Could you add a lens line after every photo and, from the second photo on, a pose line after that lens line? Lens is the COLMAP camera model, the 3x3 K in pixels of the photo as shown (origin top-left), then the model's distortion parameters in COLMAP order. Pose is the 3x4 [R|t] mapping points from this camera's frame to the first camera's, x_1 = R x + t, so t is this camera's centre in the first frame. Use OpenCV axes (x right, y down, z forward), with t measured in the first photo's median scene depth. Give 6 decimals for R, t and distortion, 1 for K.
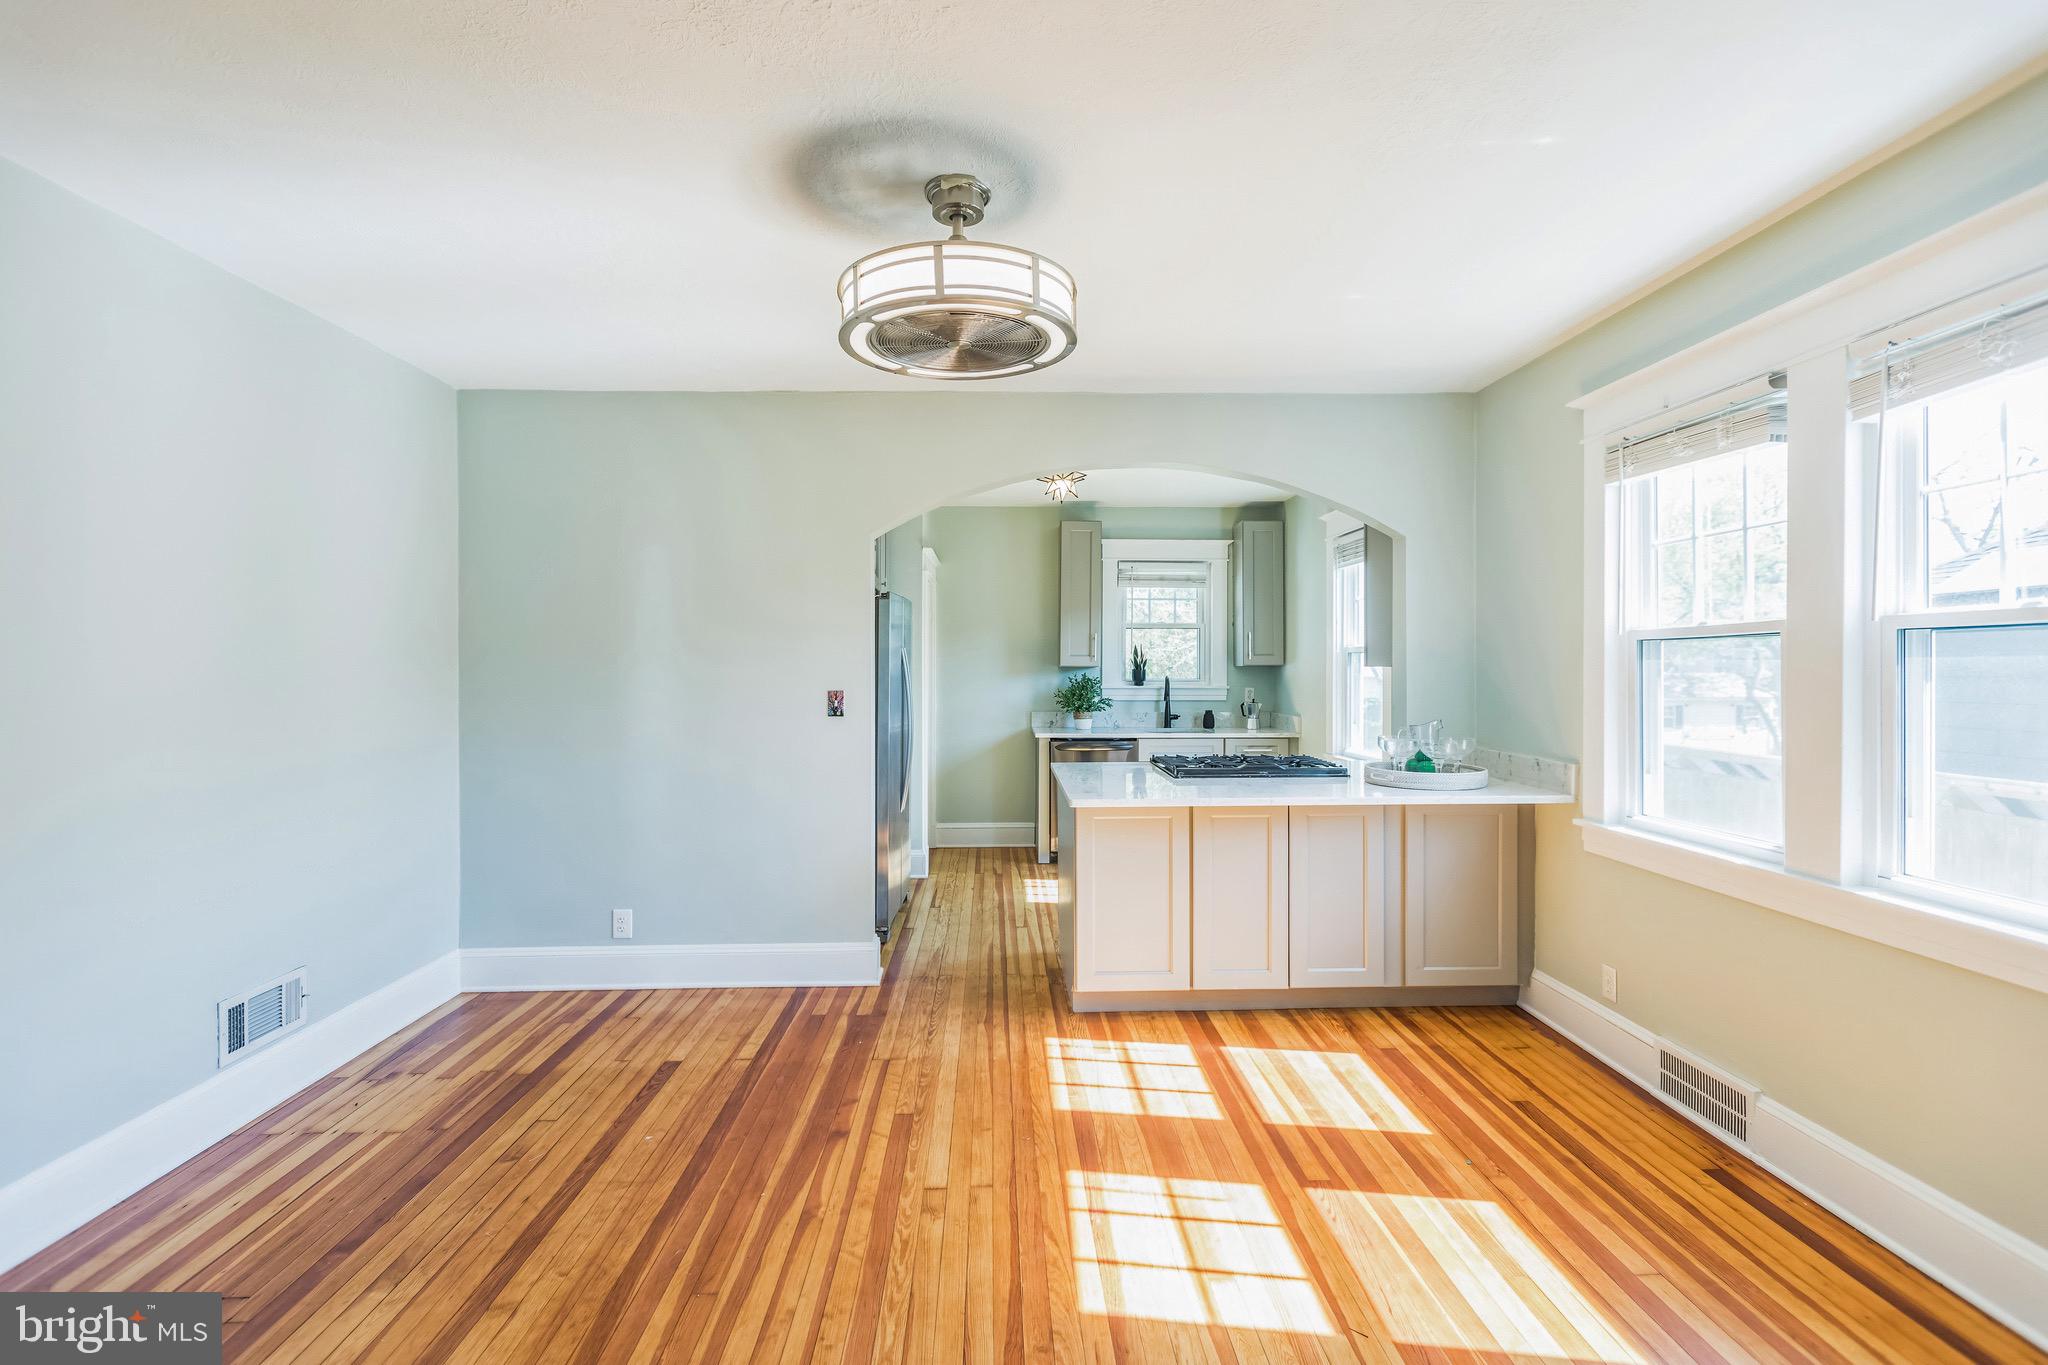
lens RADIAL K [[925.4, 0, 1019.3], [0, 925.4, 661.2], [0, 0, 1]] dist [0.002282, 0.000546]
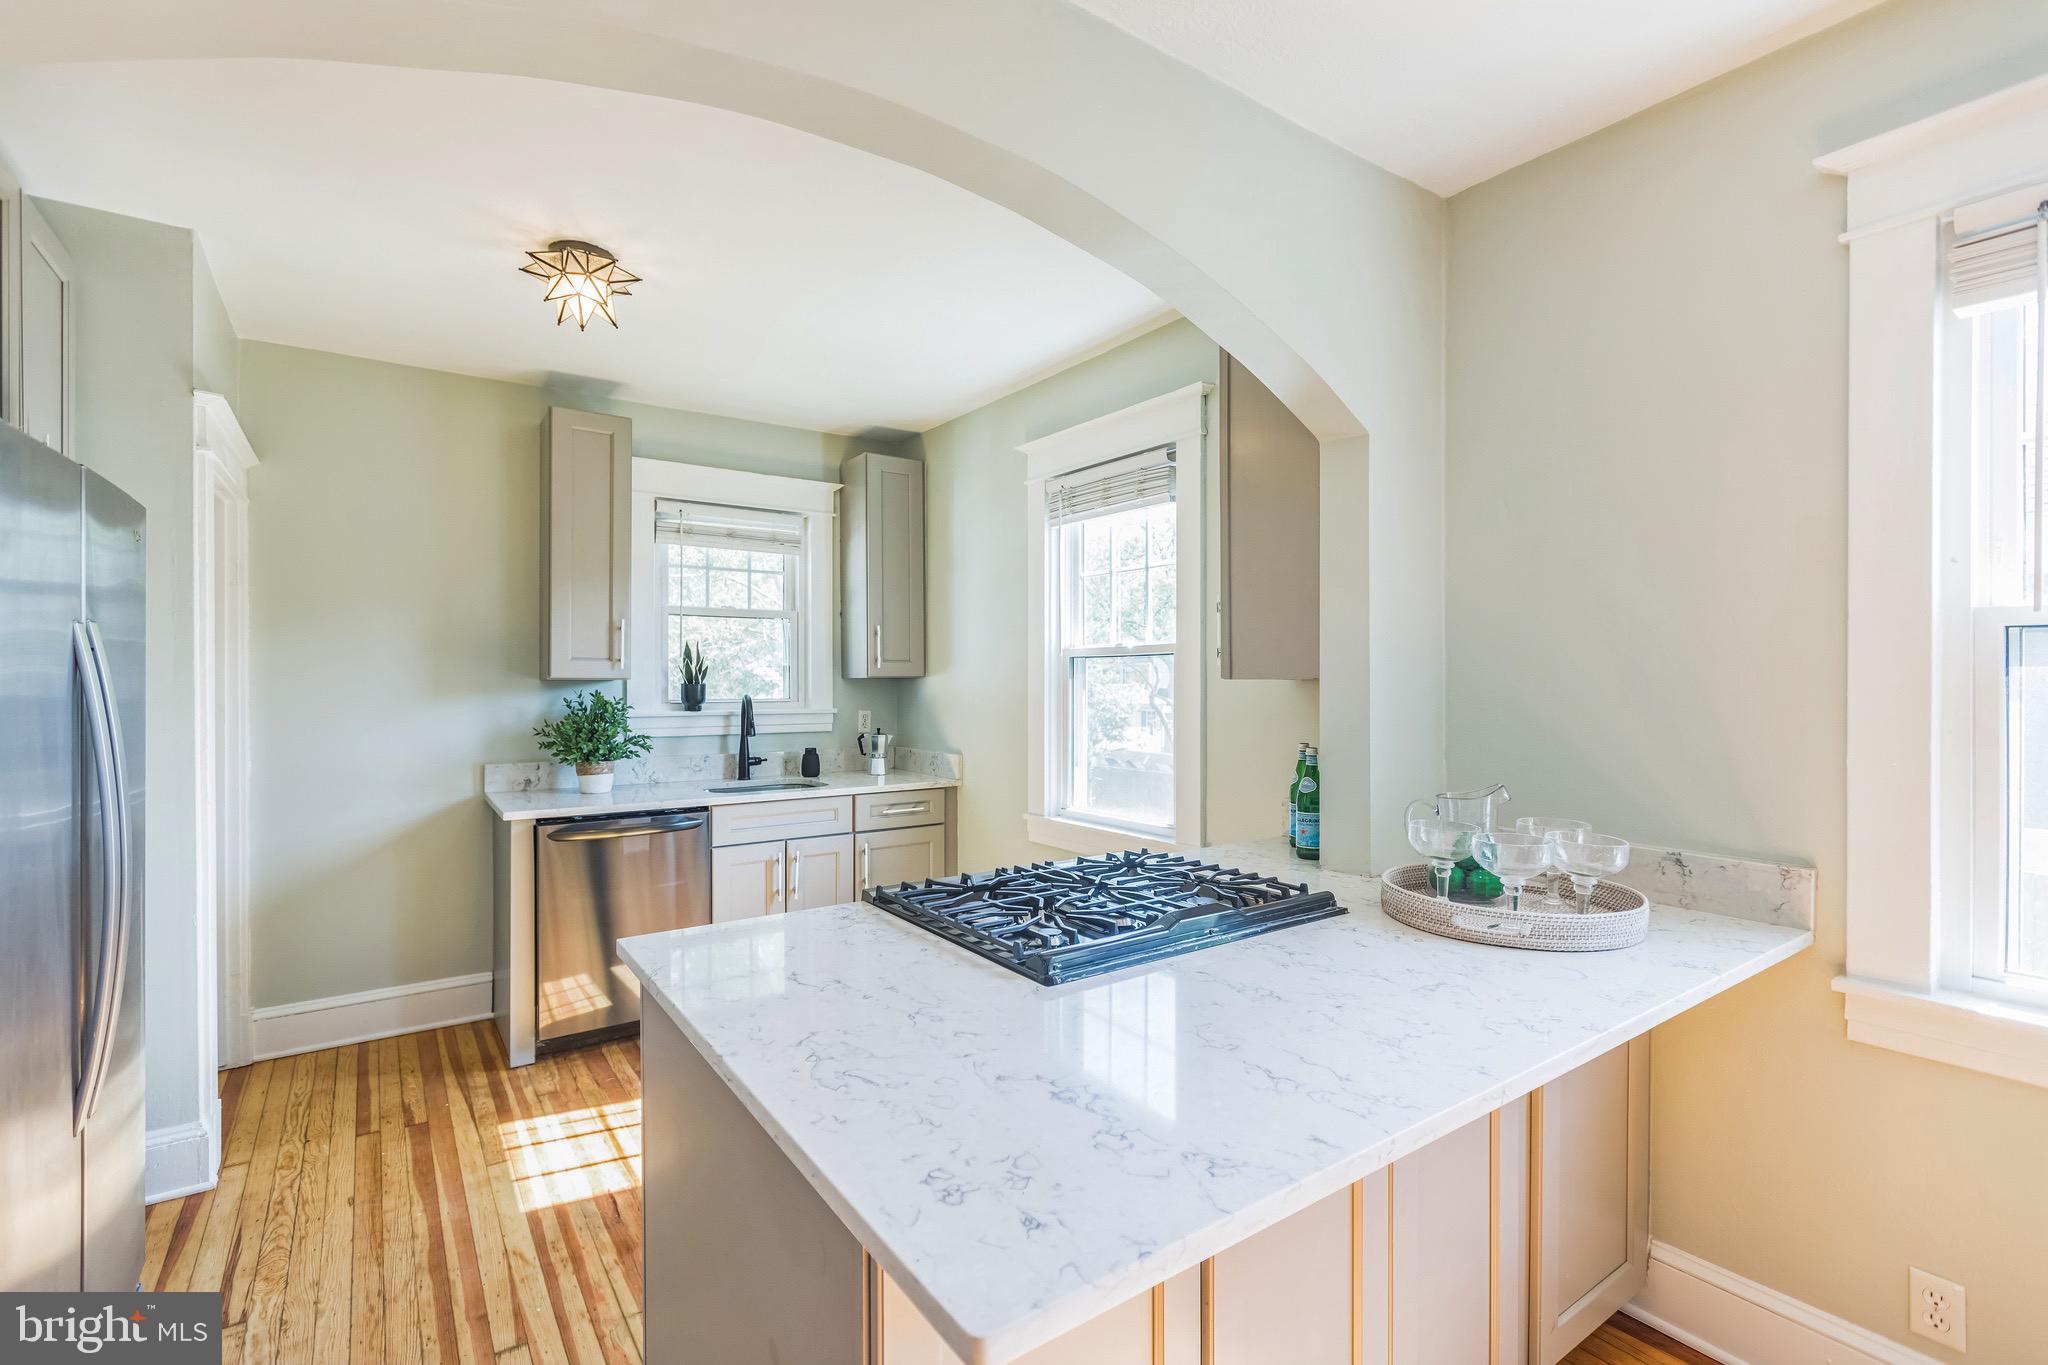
lens RADIAL K [[924.8, 0, 1032.0], [0, 924.8, 685.9], [0, 0, 1]] dist [-0.000355, 0.000030]
pose [[0.829518, -0.004540, 0.558462, -0.023268], [-0.003103, 0.999914, 0.012738, 0.002171], [-0.558472, -0.012299, 0.829432, 0.412710]]
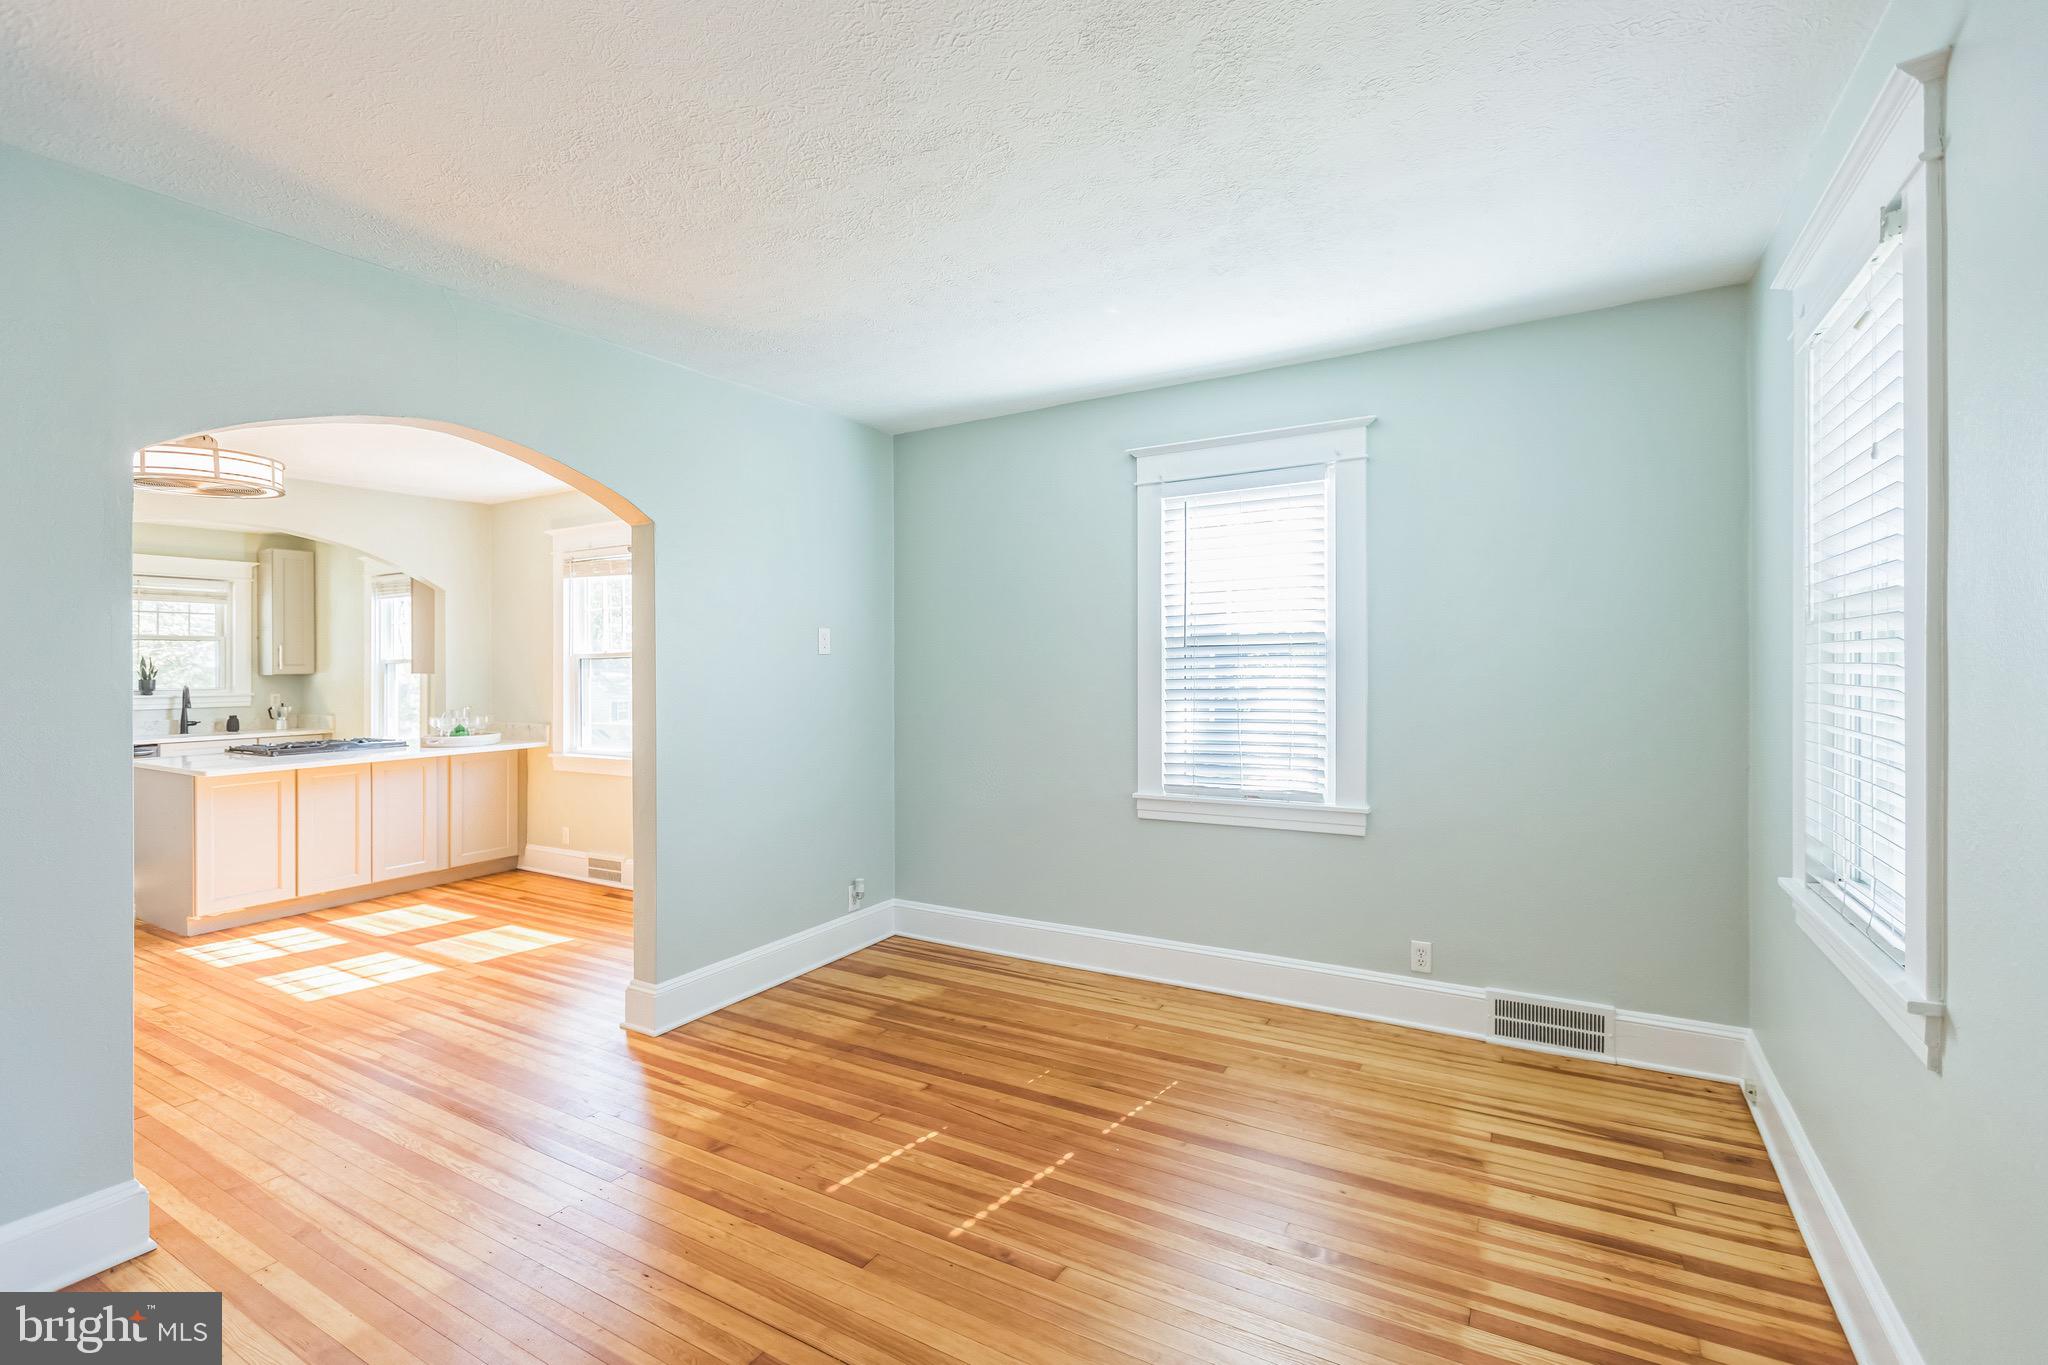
lens RADIAL K [[929.8, 0, 1017.2], [0, 929.8, 650.5], [0, 0, 1]] dist [0.000638, 0.000009]
pose [[0.536921, 0.005915, 0.843612, -0.242944], [0.007406, 0.999904, -0.011725, -0.004933], [-0.843600, 0.012543, 0.536826, -0.411051]]
